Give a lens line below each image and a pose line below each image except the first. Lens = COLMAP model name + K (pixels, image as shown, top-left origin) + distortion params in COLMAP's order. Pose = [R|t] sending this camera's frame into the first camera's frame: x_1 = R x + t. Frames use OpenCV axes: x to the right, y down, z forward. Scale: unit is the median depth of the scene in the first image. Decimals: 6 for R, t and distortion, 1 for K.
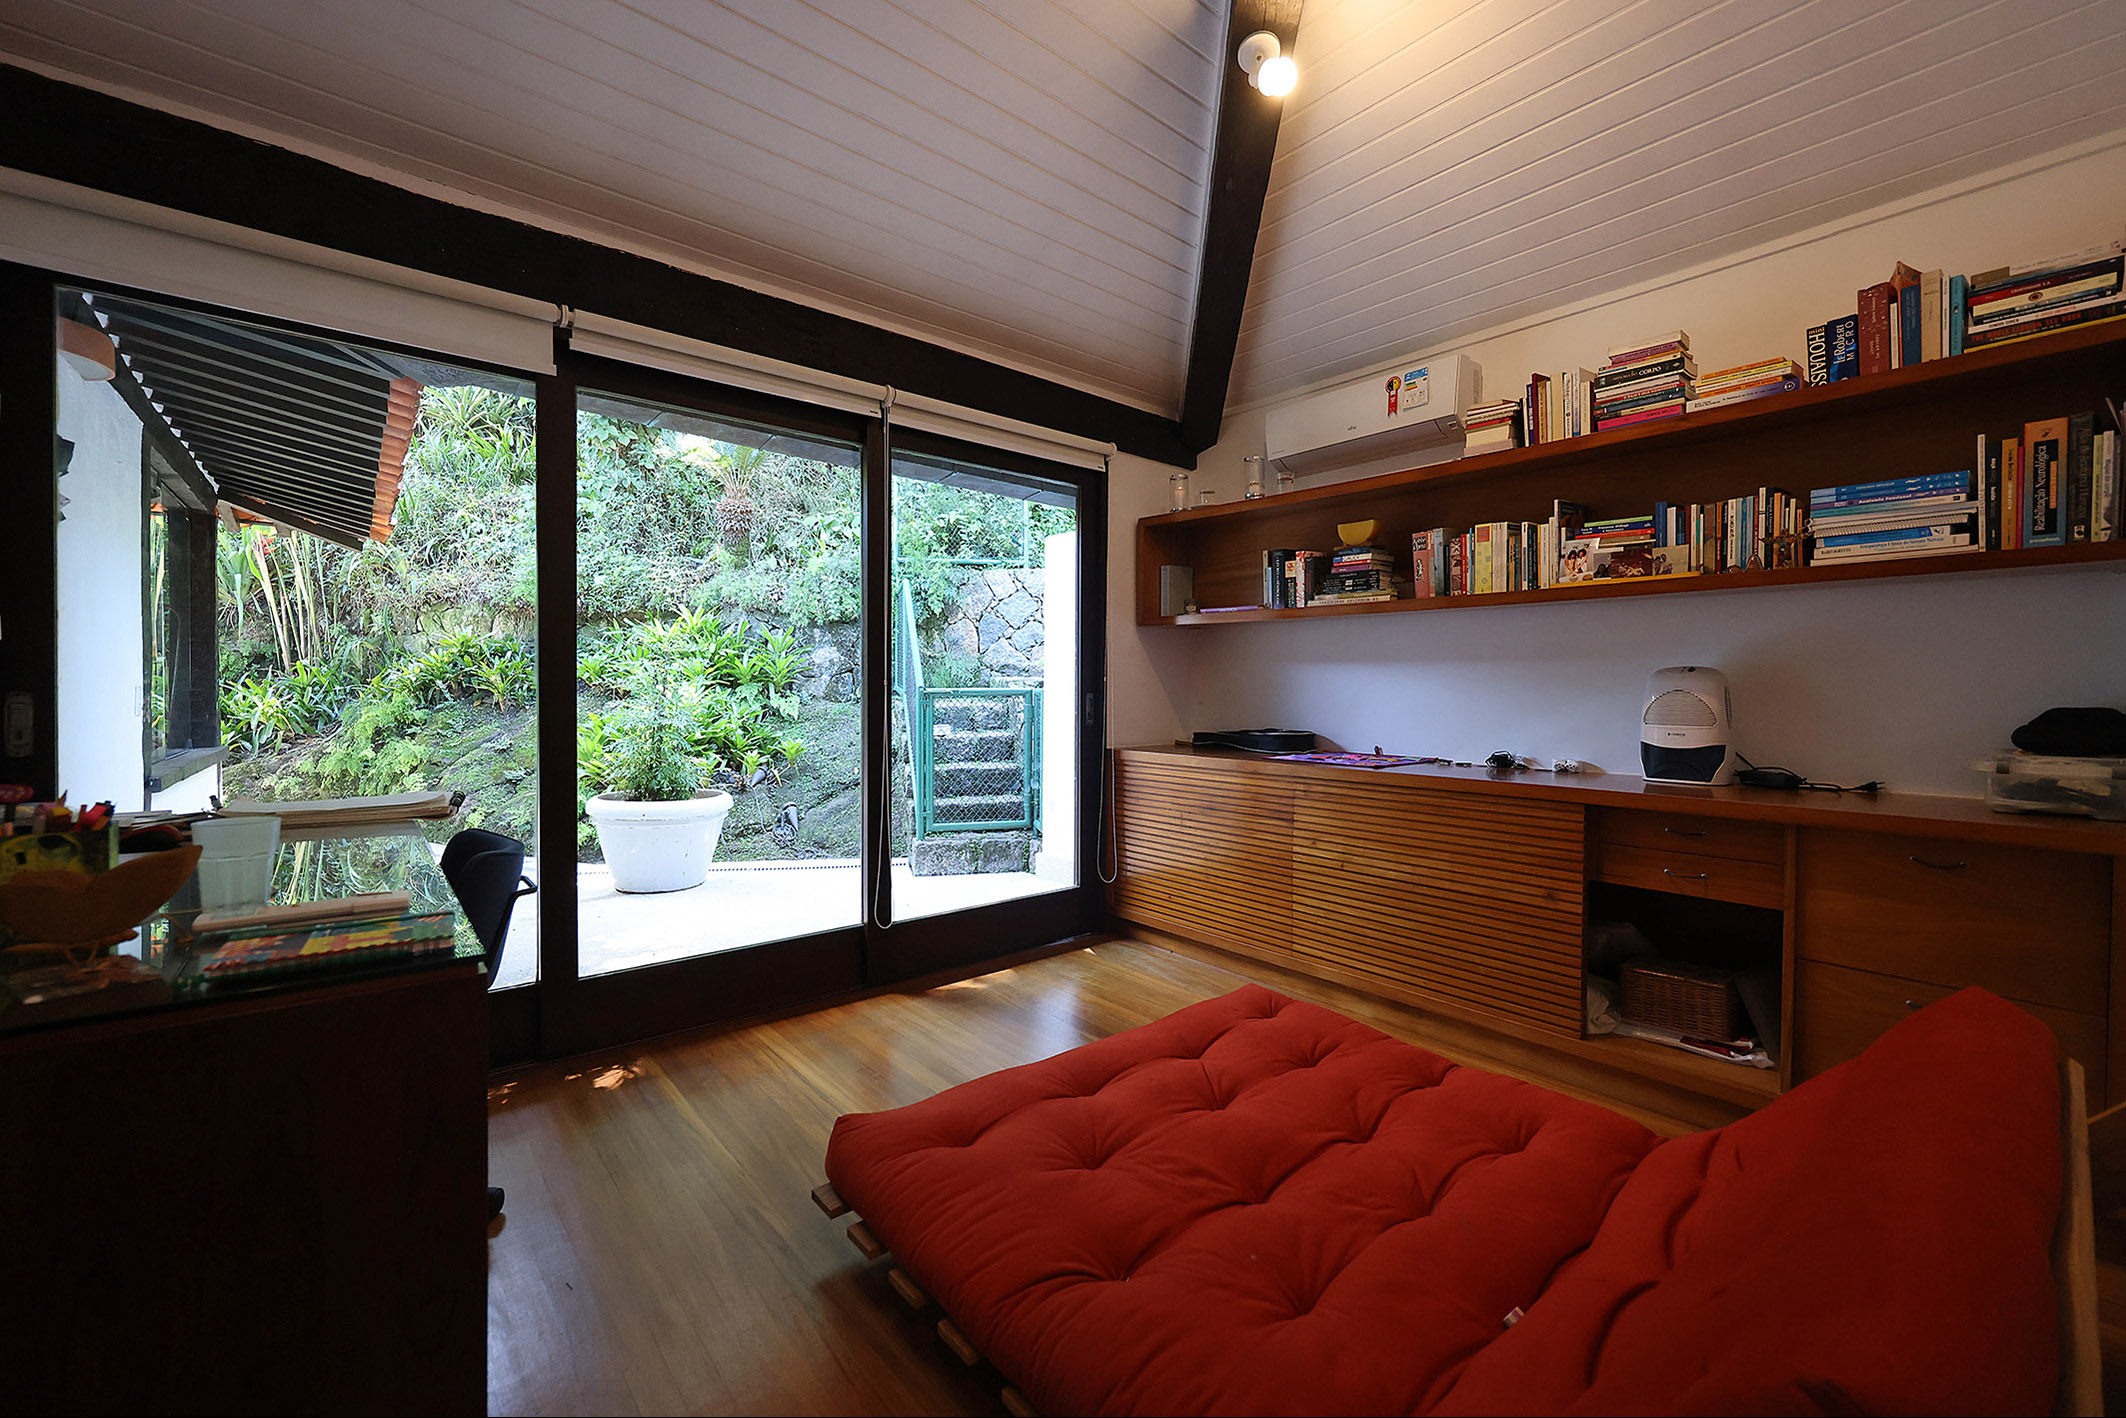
lens RADIAL K [[853.8, 0, 1051.7], [0, 853.8, 701.7], [0, 0, 1]] dist [-0.001392, 0.000067]
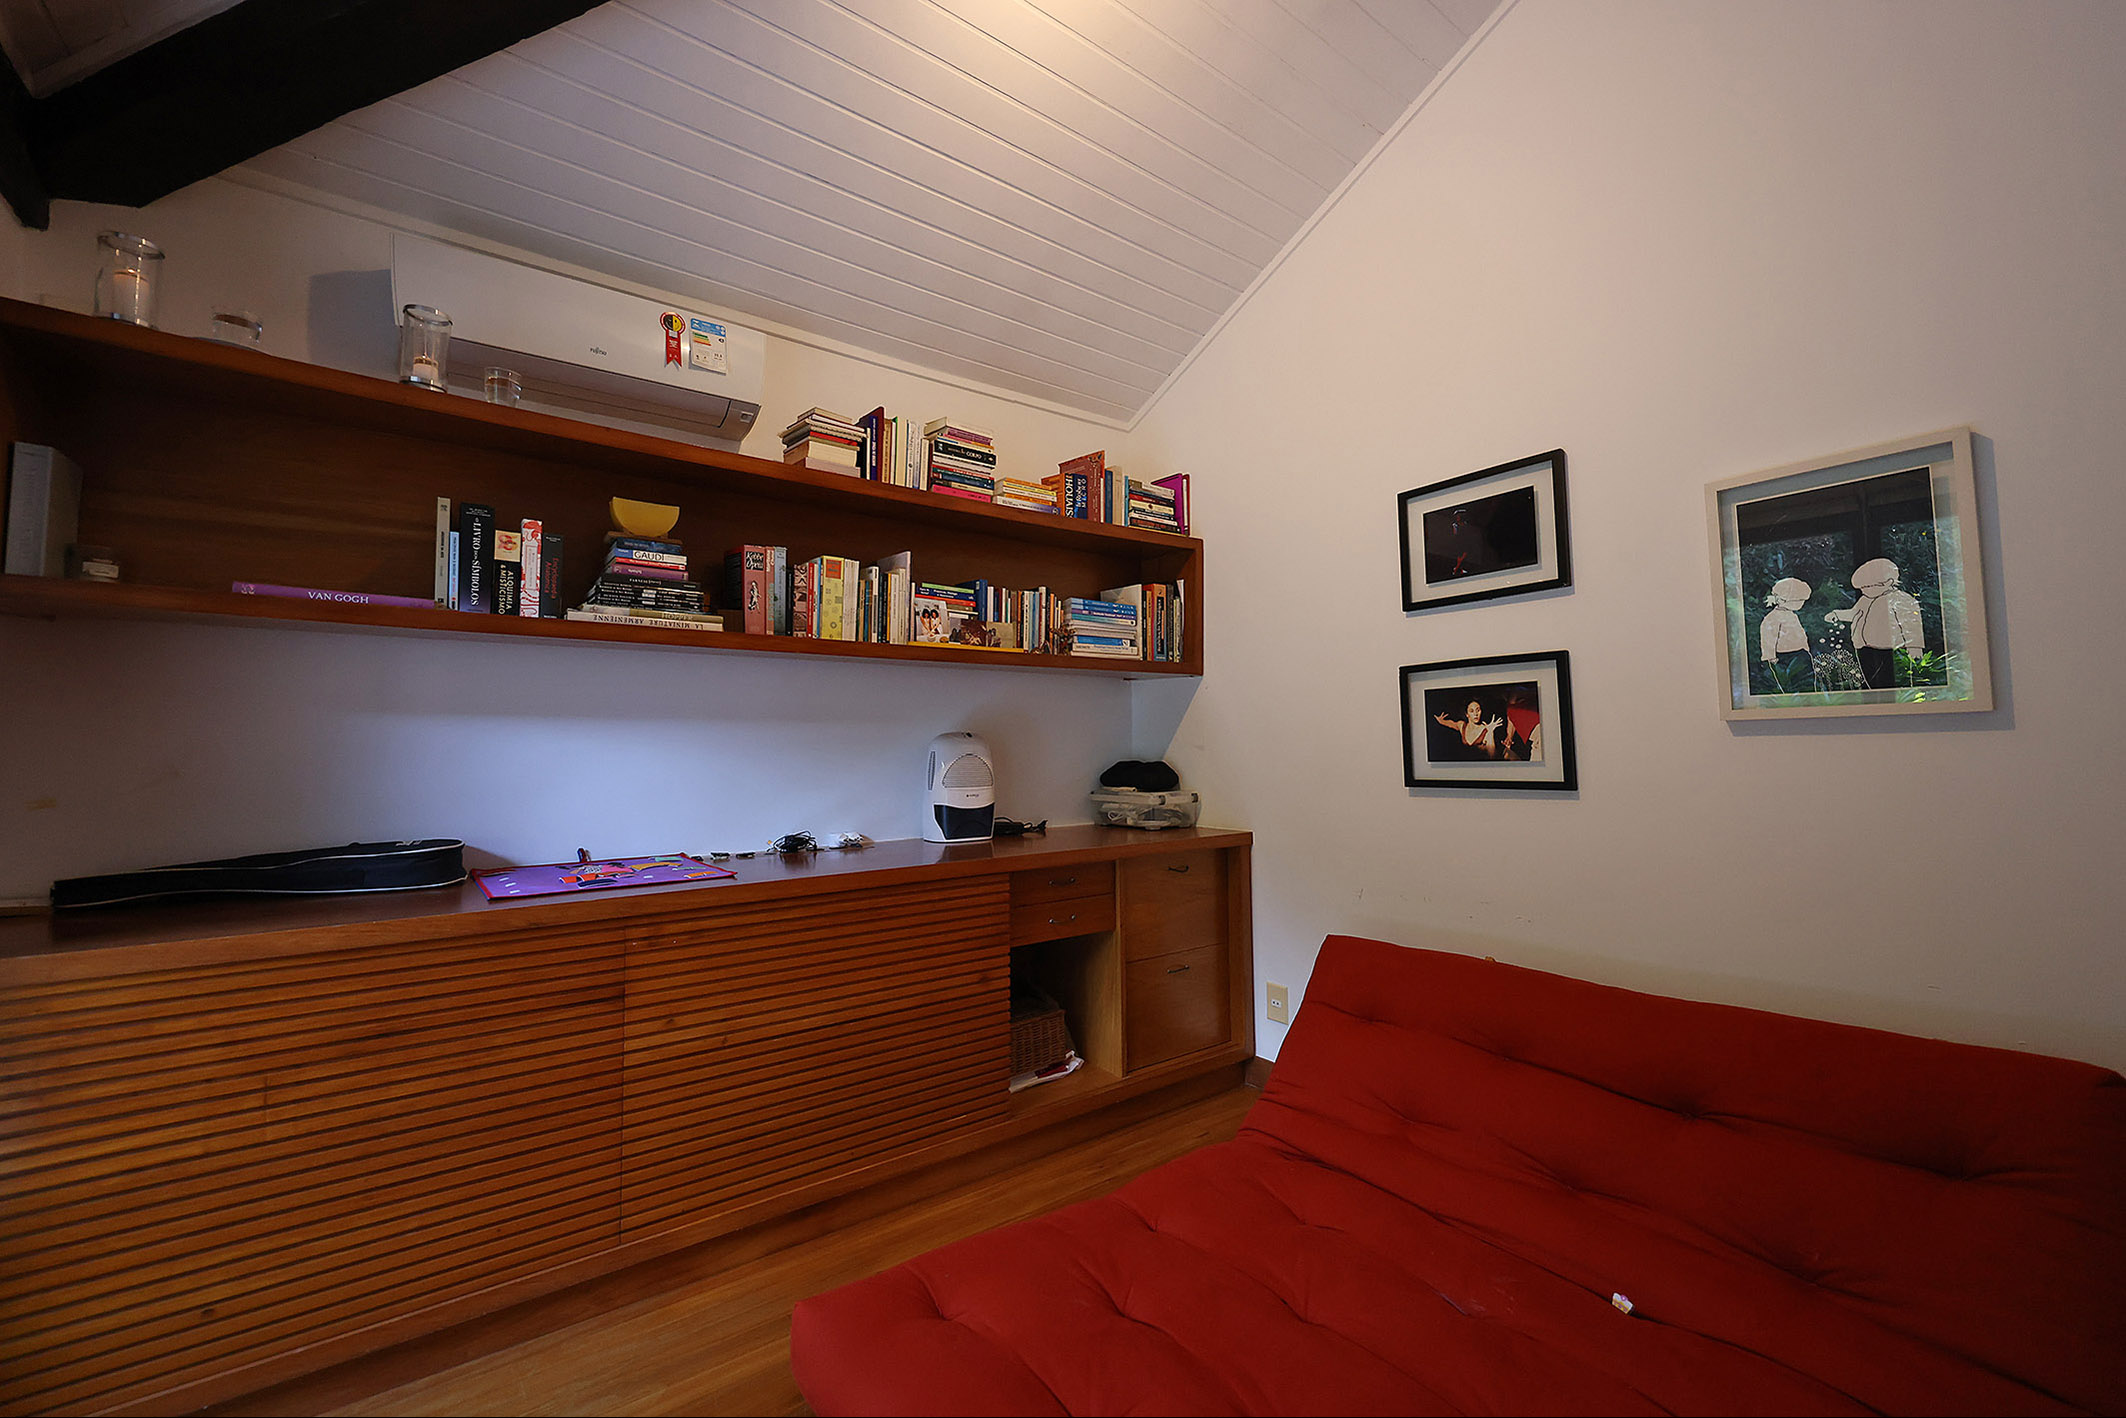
lens RADIAL K [[853.8, 0, 1051.7], [0, 853.8, 701.7], [0, 0, 1]] dist [-0.001392, 0.000067]
pose [[0.049957, 0.045249, 0.997726, -0.315478], [0.025107, 0.998601, -0.046546, -0.024977], [-0.998436, 0.027375, 0.048751, 0.783509]]
